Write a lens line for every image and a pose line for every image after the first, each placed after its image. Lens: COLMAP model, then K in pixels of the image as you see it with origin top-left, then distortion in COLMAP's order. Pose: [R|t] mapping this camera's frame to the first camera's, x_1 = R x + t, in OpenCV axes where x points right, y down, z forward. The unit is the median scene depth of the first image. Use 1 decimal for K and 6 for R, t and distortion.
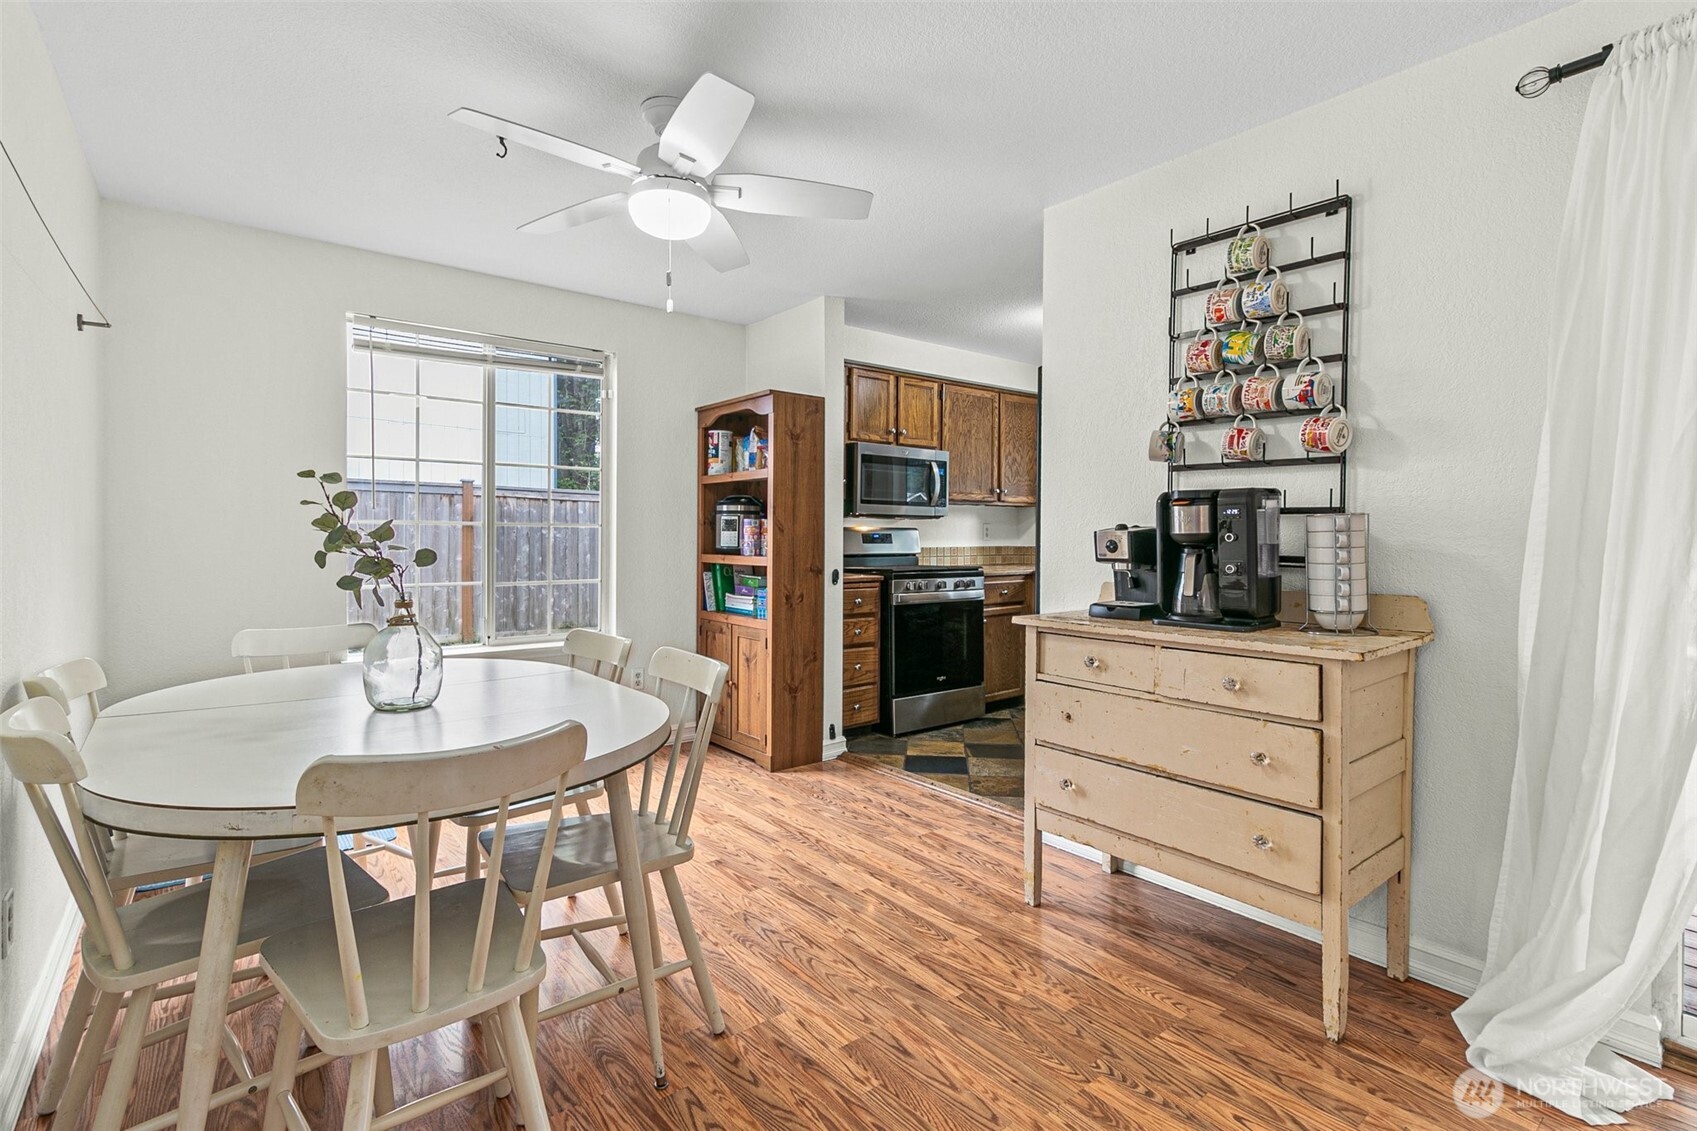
lens RADIAL K [[795.0, 0, 848.2], [0, 795.0, 552.2], [0, 0, 1]] dist [0.004993, -0.001071]
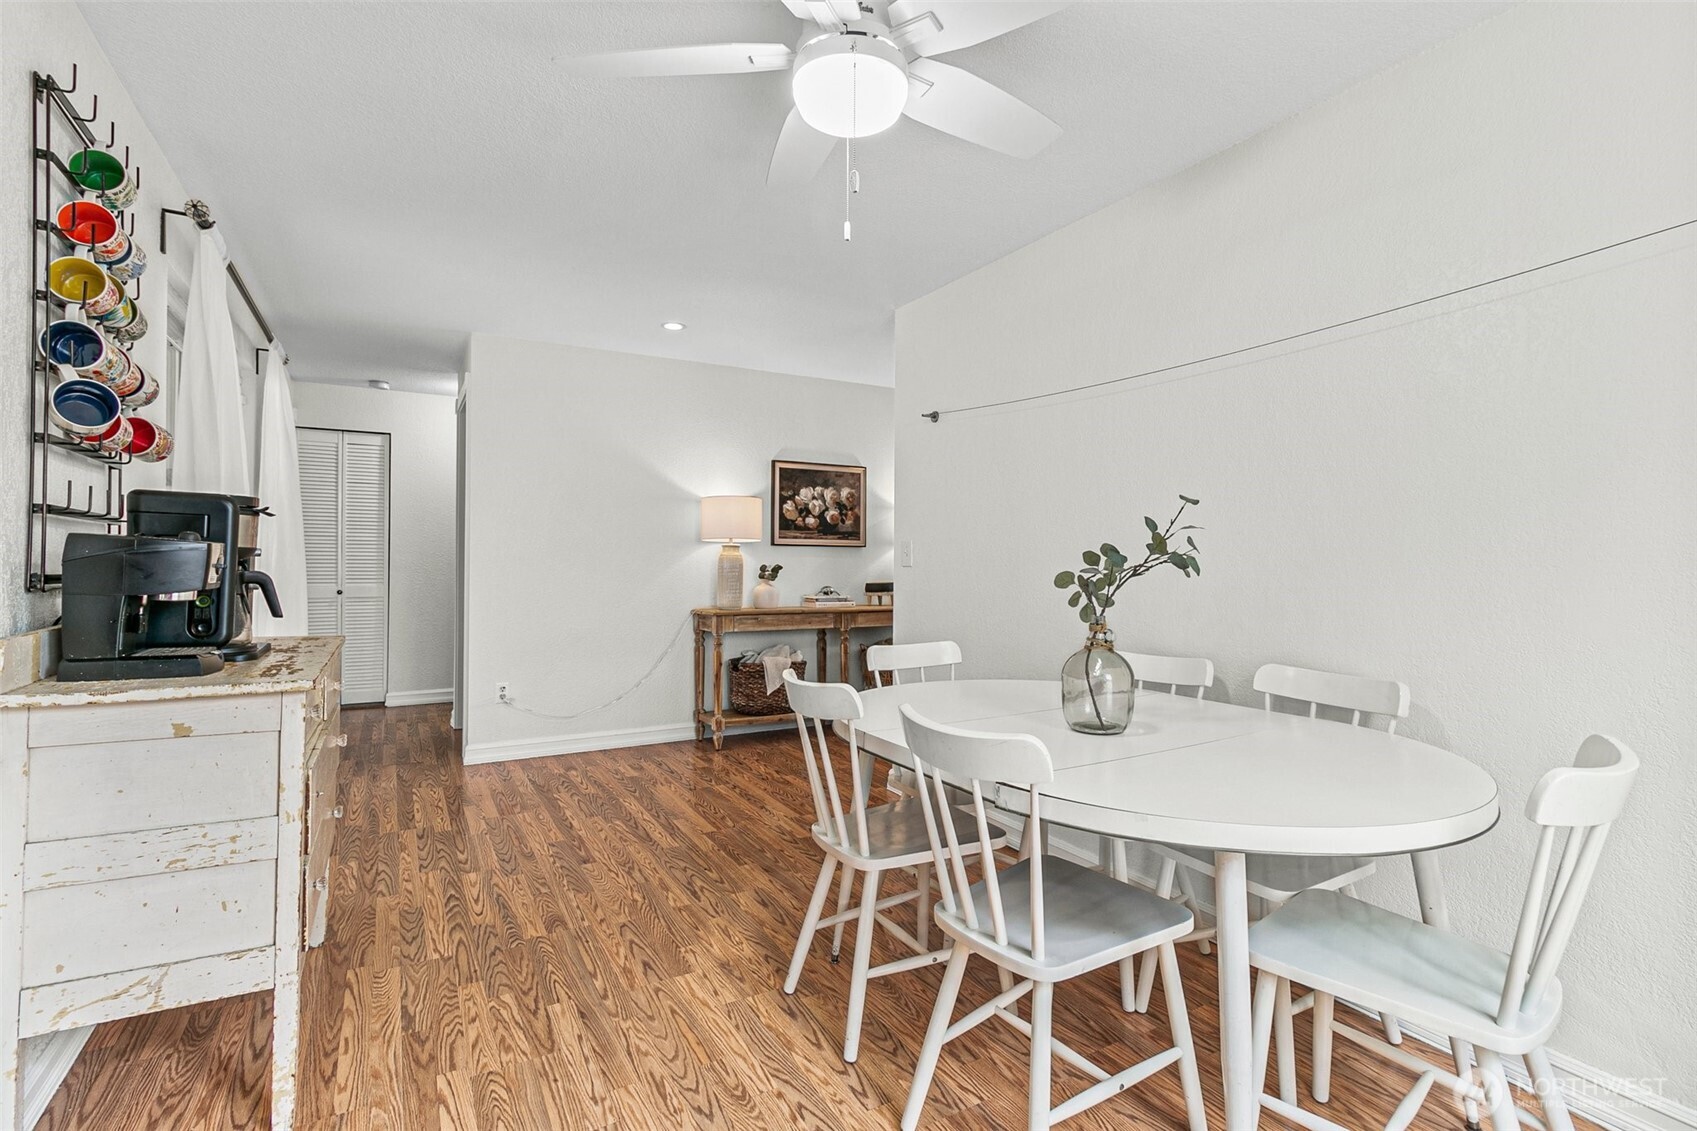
lens RADIAL K [[795.0, 0, 852.5], [0, 795.0, 550.8], [0, 0, 1]] dist [0.004993, -0.001071]
pose [[-0.989057, -0.009387, 0.147233, -0.353431], [-0.007930, 0.999914, 0.010483, -0.034536], [-0.147319, 0.009200, -0.989046, 1.799449]]
